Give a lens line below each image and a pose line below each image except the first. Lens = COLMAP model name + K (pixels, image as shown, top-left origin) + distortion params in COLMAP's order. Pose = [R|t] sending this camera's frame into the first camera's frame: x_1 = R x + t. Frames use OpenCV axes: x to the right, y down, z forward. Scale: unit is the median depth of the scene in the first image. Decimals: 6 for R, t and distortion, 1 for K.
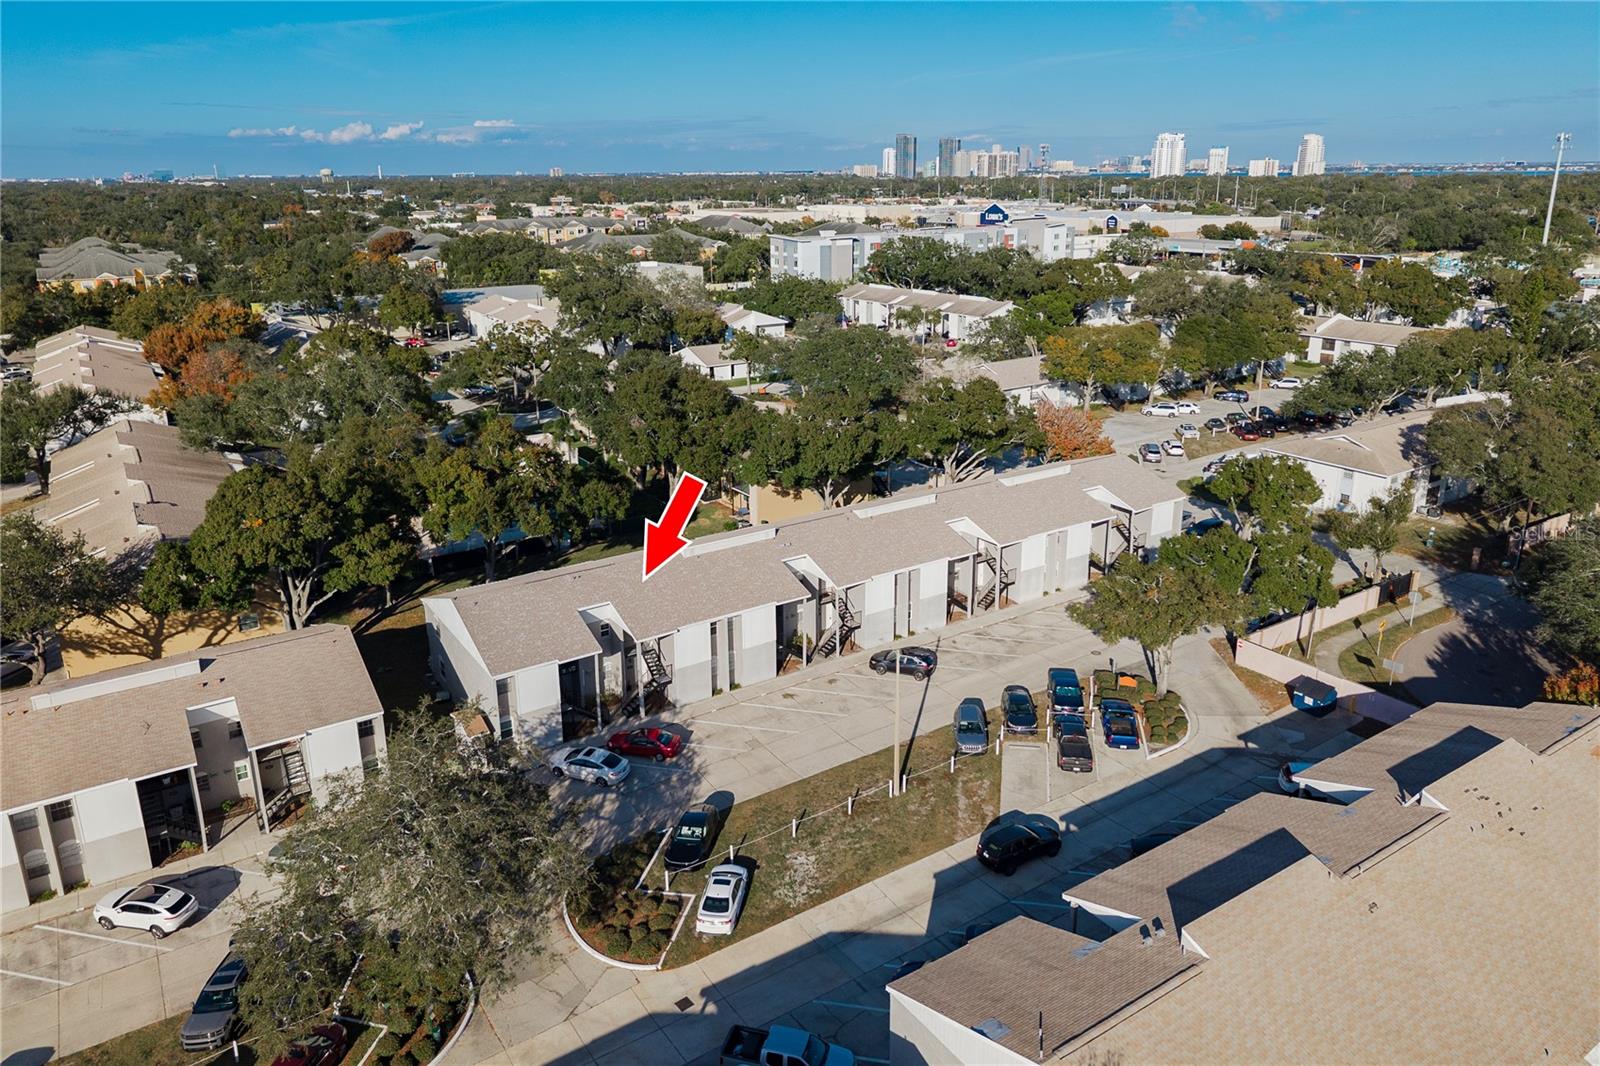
lens RADIAL K [[1079.1, 0, 797.3], [0, 1079.1, 477.2], [0, 0, 1]] dist [0.028302, -0.028880]
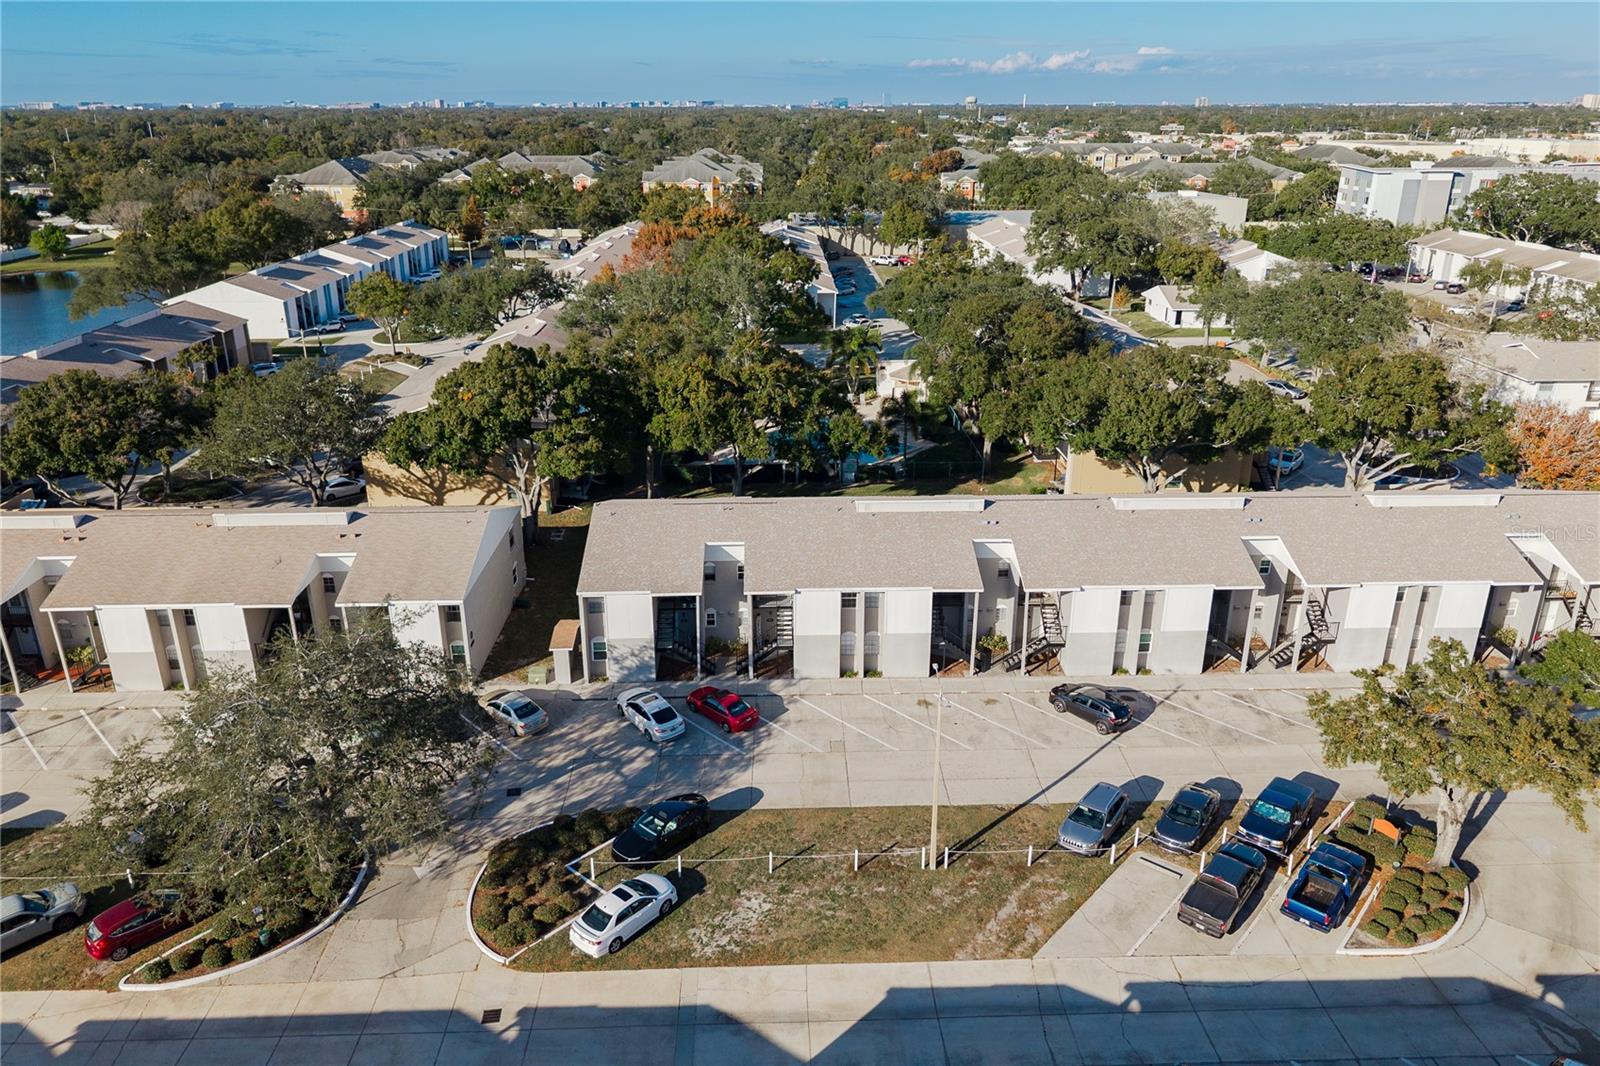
lens RADIAL K [[1079.1, 0, 797.3], [0, 1079.1, 477.2], [0, 0, 1]] dist [0.028302, -0.028880]
pose [[0.851177, 0.180134, -0.493000, 0.261008], [-0.150465, 0.983585, 0.099603, -0.029175], [0.502849, -0.010600, 0.864309, 0.230895]]
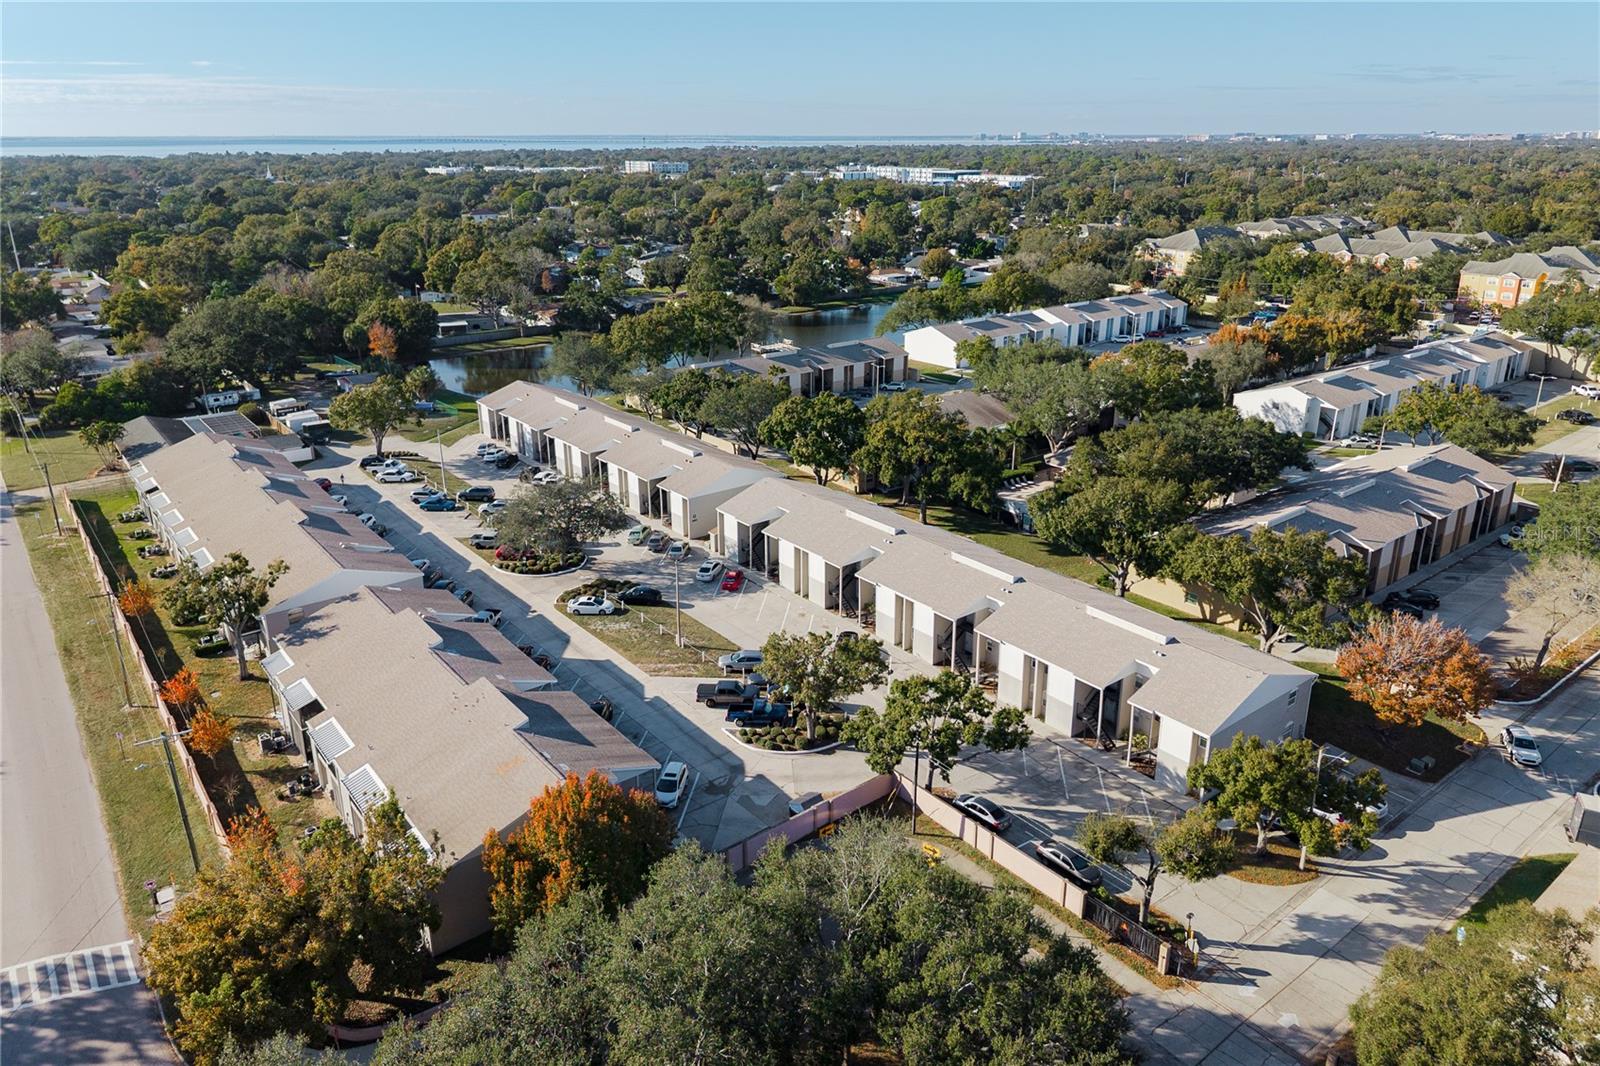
lens RADIAL K [[1089.7, 0, 801.1], [0, 1089.7, 510.7], [0, 0, 1]] dist [0.009829, -0.006888]
pose [[0.076593, 0.337176, -0.938321, 1.253880], [-0.268490, 0.913298, 0.306268, -0.360766], [0.960233, 0.228472, 0.160481, 0.667592]]
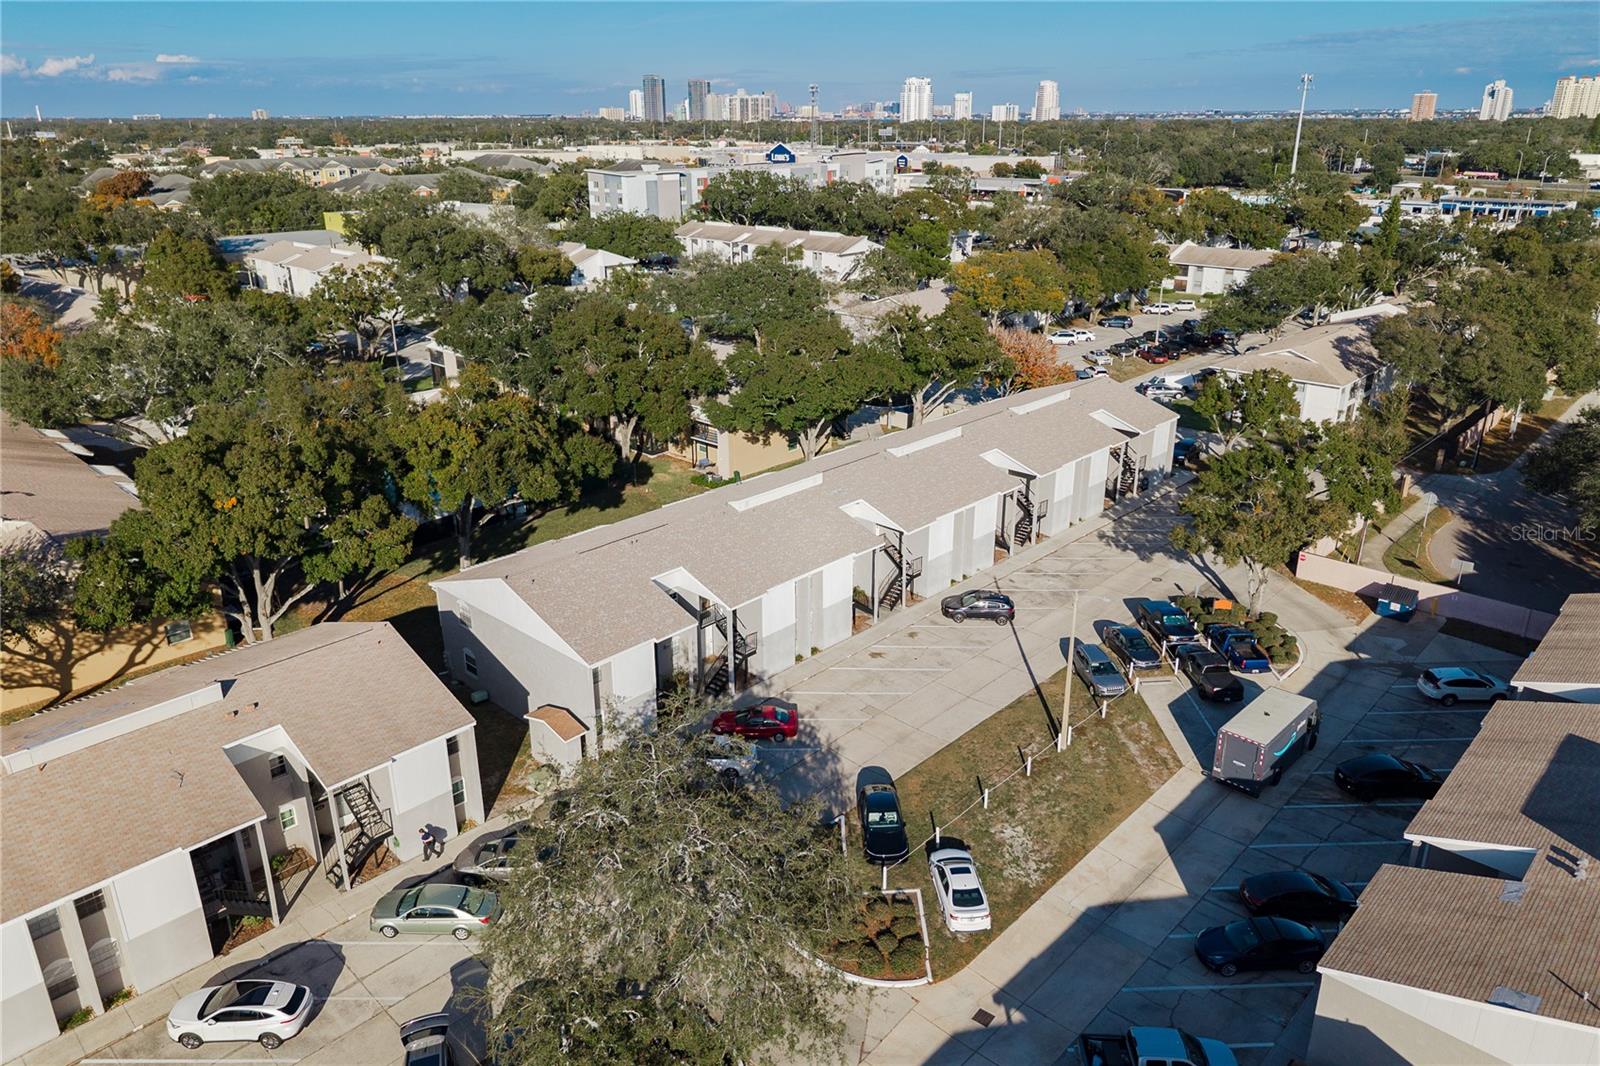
lens RADIAL K [[1089.7, 0, 801.1], [0, 1089.7, 510.7], [0, 0, 1]] dist [0.009829, -0.006888]
pose [[0.974671, -0.071984, 0.211745, -0.234203], [0.056648, 0.995372, 0.077628, 0.008927], [-0.216352, -0.063667, 0.974237, 0.130851]]
